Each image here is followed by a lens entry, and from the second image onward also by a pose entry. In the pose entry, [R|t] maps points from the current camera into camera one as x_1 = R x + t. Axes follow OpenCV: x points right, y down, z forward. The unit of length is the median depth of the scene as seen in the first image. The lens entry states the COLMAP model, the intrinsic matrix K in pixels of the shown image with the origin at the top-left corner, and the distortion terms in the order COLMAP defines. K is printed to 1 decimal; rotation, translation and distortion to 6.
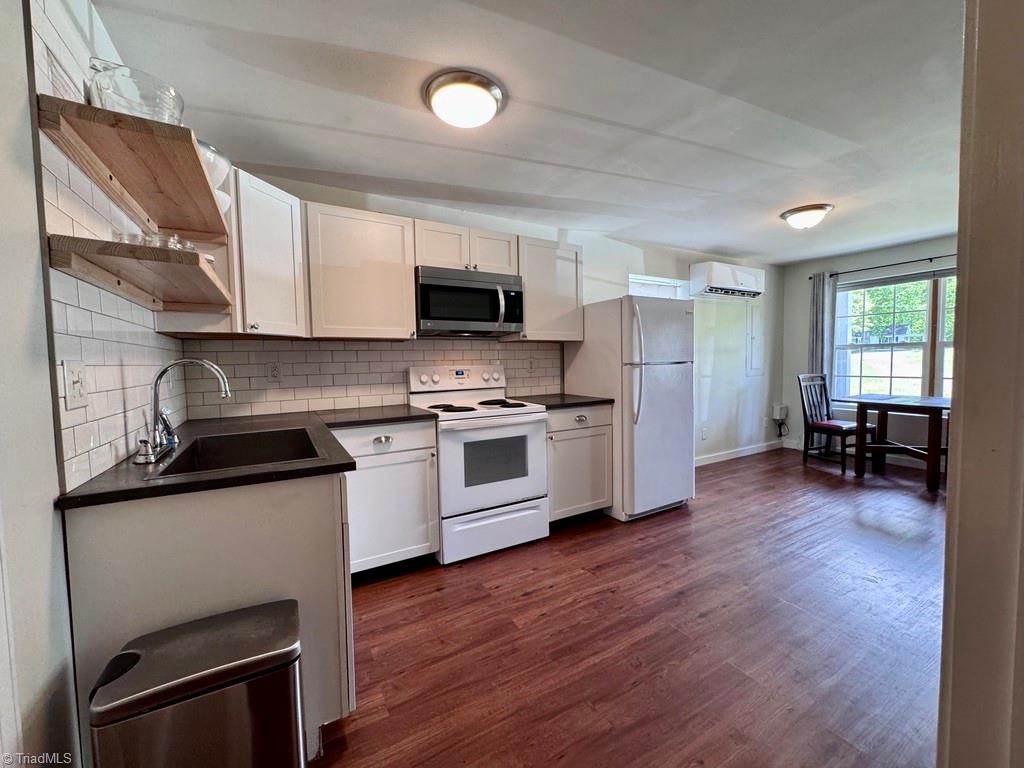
lens RADIAL K [[411.2, 0, 512.0], [0, 411.2, 384.0], [0, 0, 1]] dist [-0.001546, 0.000257]
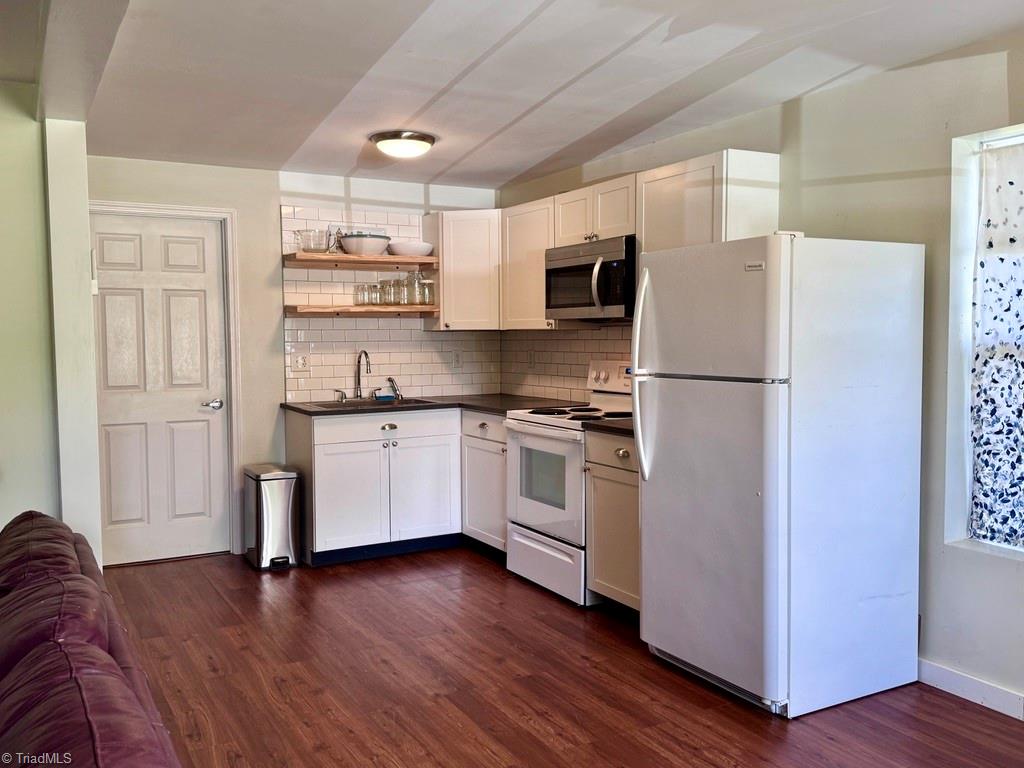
lens RADIAL K [[882.4, 0, 512.0], [0, 882.4, 384.0], [0, 0, 1]] dist [0.005071, -0.001091]
pose [[-0.022233, 0.076253, -0.996841, 1.624282], [-0.048187, 0.995846, 0.077252, -0.127891], [0.998591, 0.049752, -0.018467, 0.908064]]
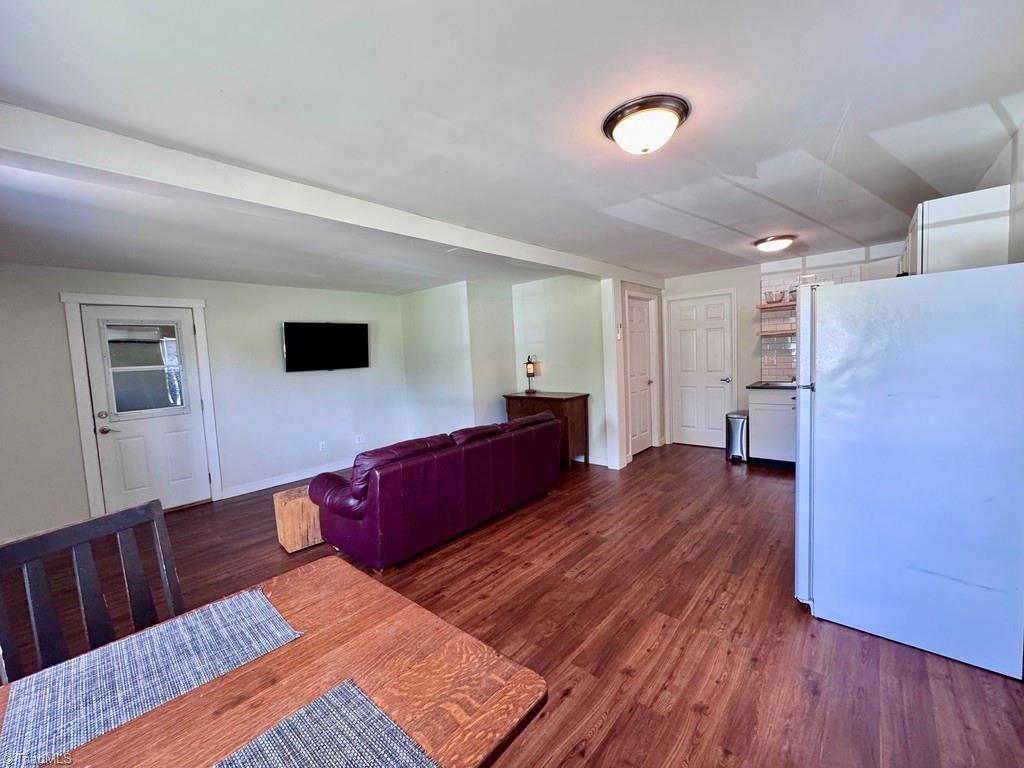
lens RADIAL K [[411.2, 0, 512.0], [0, 411.2, 384.0], [0, 0, 1]] dist [-0.001546, 0.000257]
pose [[-0.946058, 0.089350, -0.311435, 1.266623], [0.050089, 0.990000, 0.131874, -0.194132], [0.320103, 0.109161, -0.941073, 1.751290]]
